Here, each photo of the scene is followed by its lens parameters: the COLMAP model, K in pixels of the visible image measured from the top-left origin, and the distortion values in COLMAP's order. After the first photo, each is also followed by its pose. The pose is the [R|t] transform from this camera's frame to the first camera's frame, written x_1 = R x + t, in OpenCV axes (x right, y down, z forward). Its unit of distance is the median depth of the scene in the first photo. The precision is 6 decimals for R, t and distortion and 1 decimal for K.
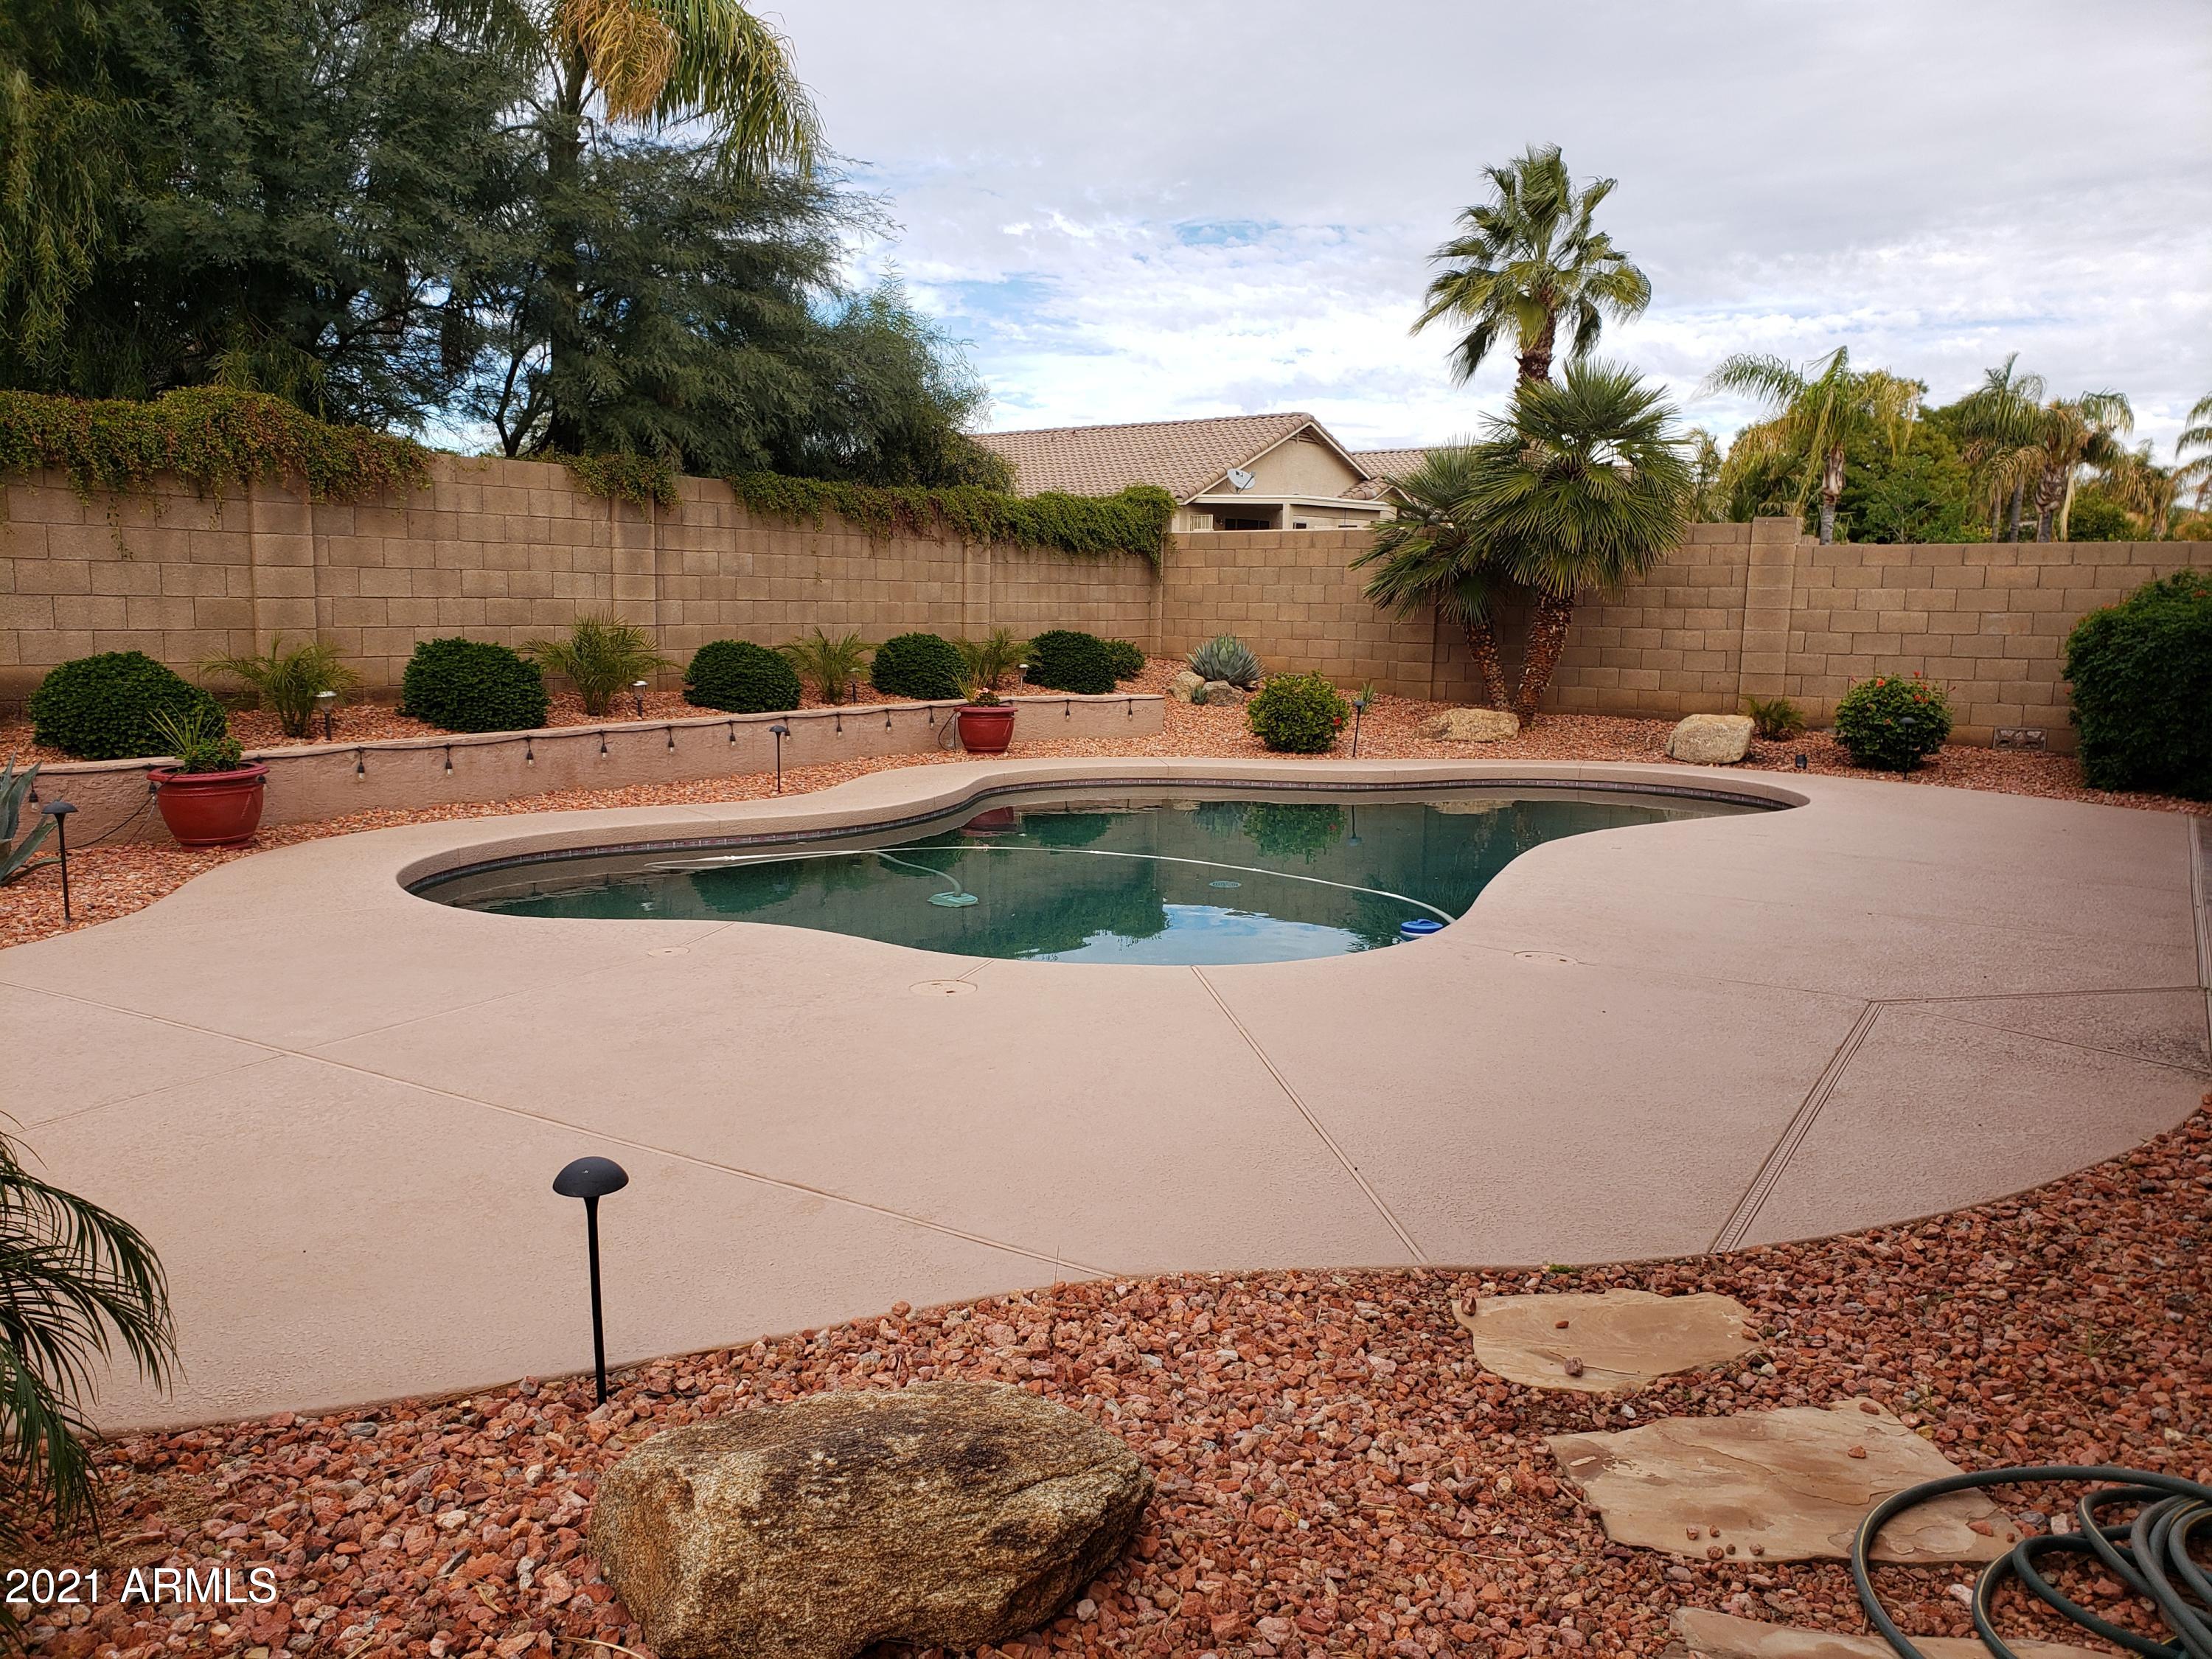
lens RADIAL K [[1637.3, 0, 1106.0], [0, 1637.3, 829.5], [0, 0, 1]] dist [-0.002808, -0.000265]
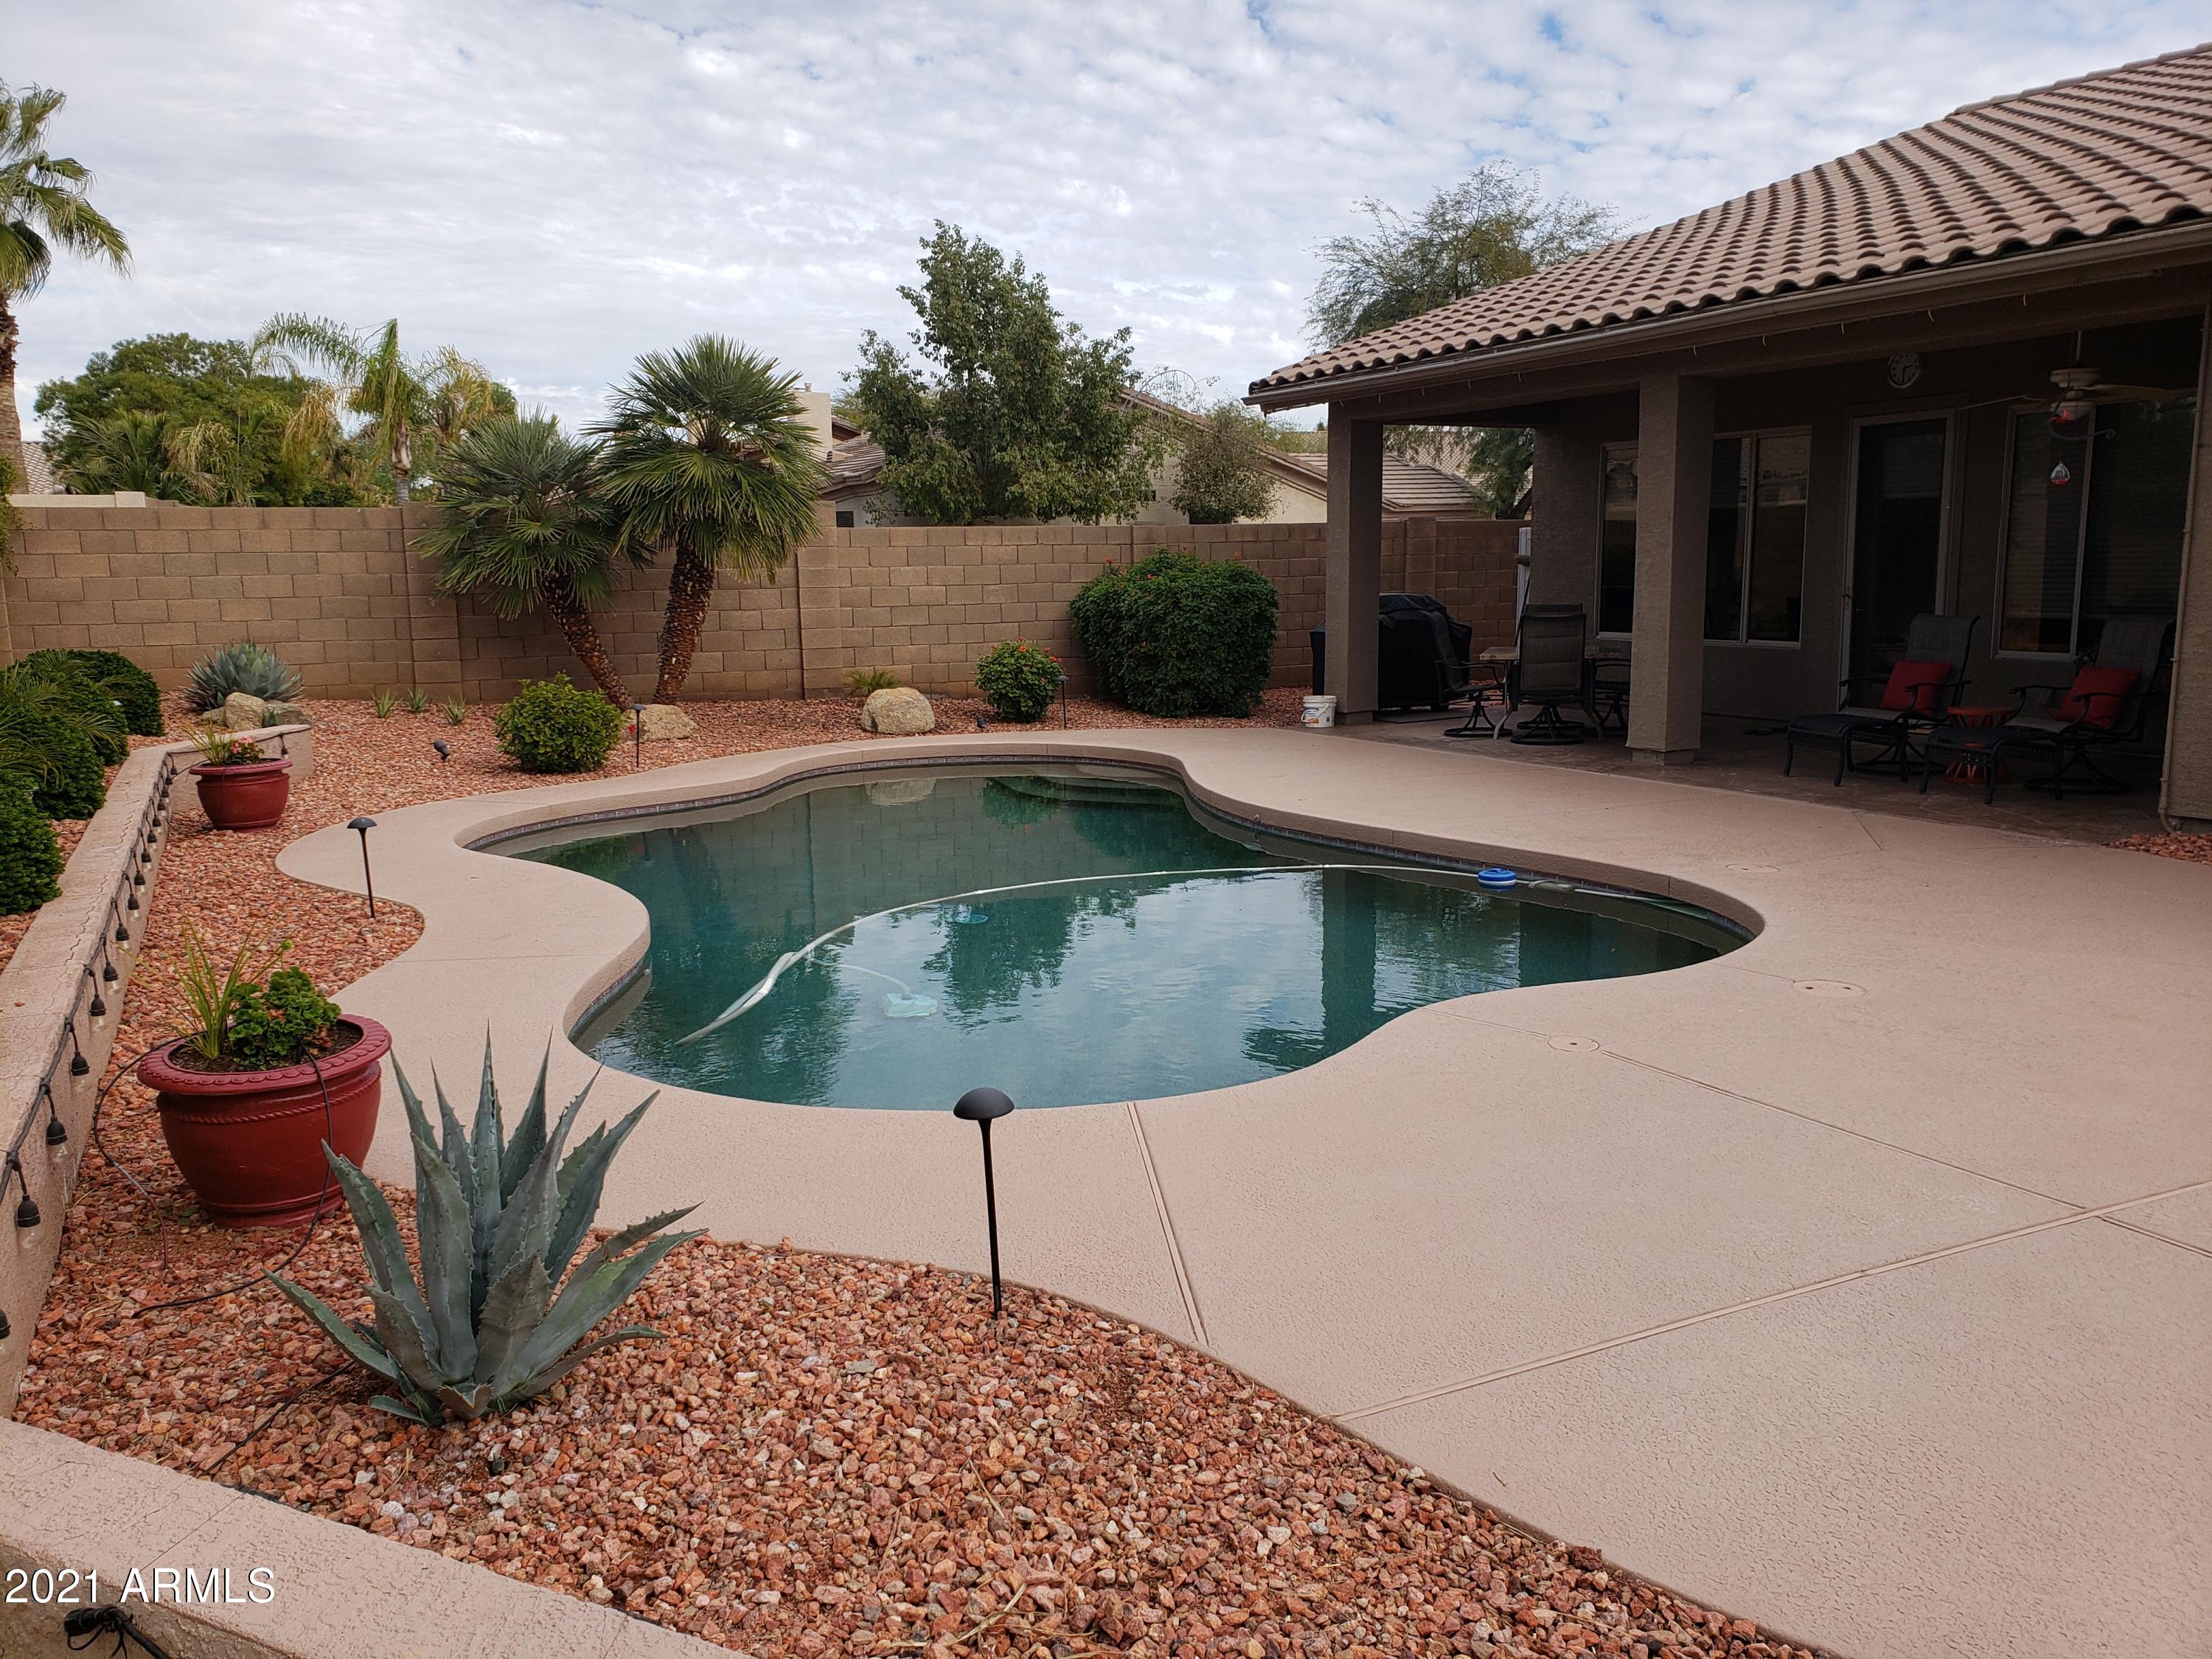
lens RADIAL K [[1637.3, 0, 1106.0], [0, 1637.3, 829.5], [0, 0, 1]] dist [-0.002808, -0.000265]
pose [[0.500254, -0.156539, 0.851611, -0.455153], [0.140251, 0.985184, 0.098705, -0.061268], [-0.854444, 0.070062, 0.514797, 0.316872]]
